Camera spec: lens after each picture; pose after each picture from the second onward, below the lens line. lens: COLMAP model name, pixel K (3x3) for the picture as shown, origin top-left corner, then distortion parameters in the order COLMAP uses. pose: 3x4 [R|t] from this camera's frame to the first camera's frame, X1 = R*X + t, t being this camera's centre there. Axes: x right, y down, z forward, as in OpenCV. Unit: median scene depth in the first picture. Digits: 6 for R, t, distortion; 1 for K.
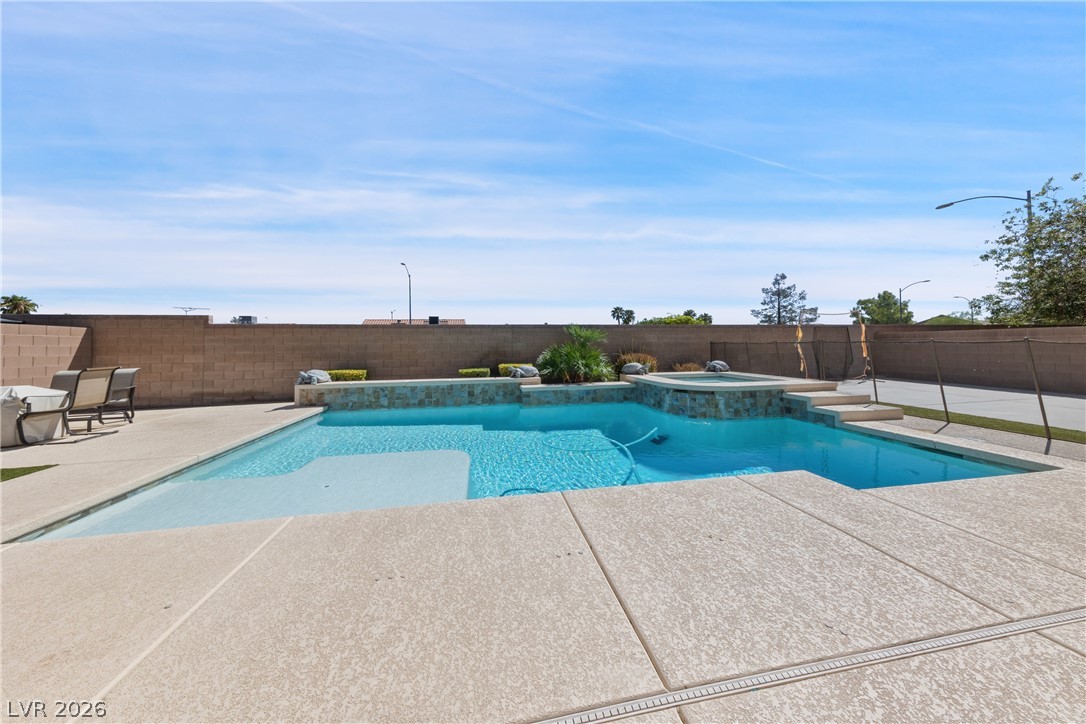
lens RADIAL K [[341.8, 0, 540.5], [0, 341.8, 339.7], [0, 0, 1]] dist [0.005288, -0.000091]
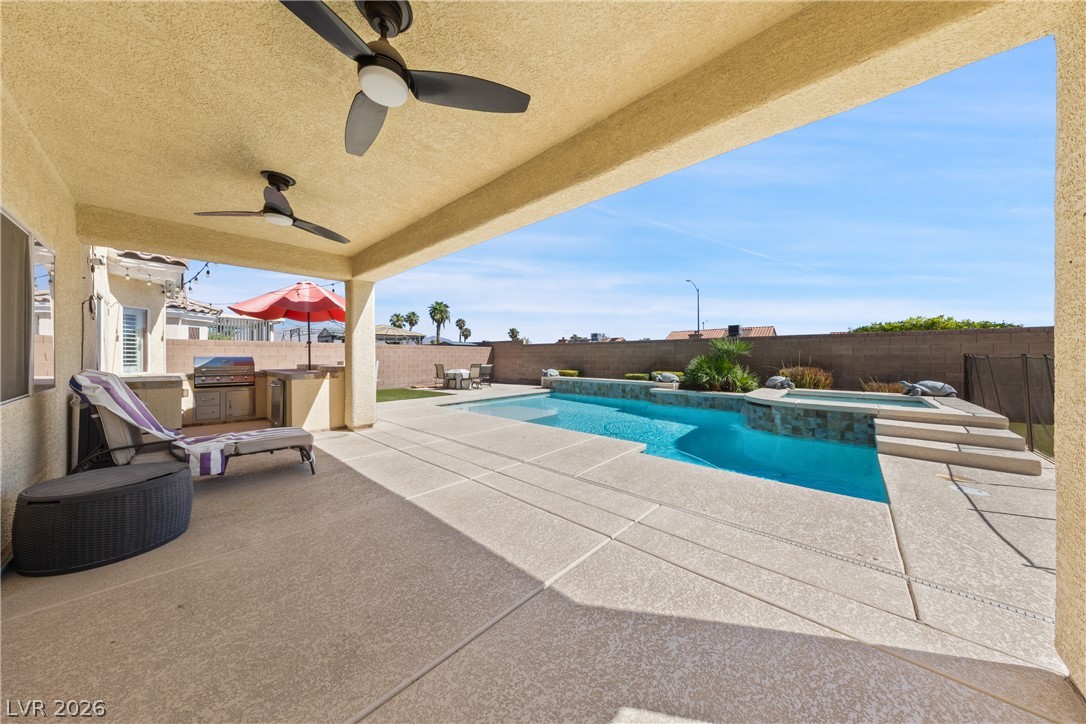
lens RADIAL K [[341.8, 0, 547.1], [0, 341.8, 356.5], [0, 0, 1]] dist [0.005288, -0.000091]
pose [[0.607758, 0.011486, -0.794039, 0.754284], [0.008932, 0.999733, 0.021298, -0.016633], [0.794072, -0.020036, 0.607493, -0.109328]]
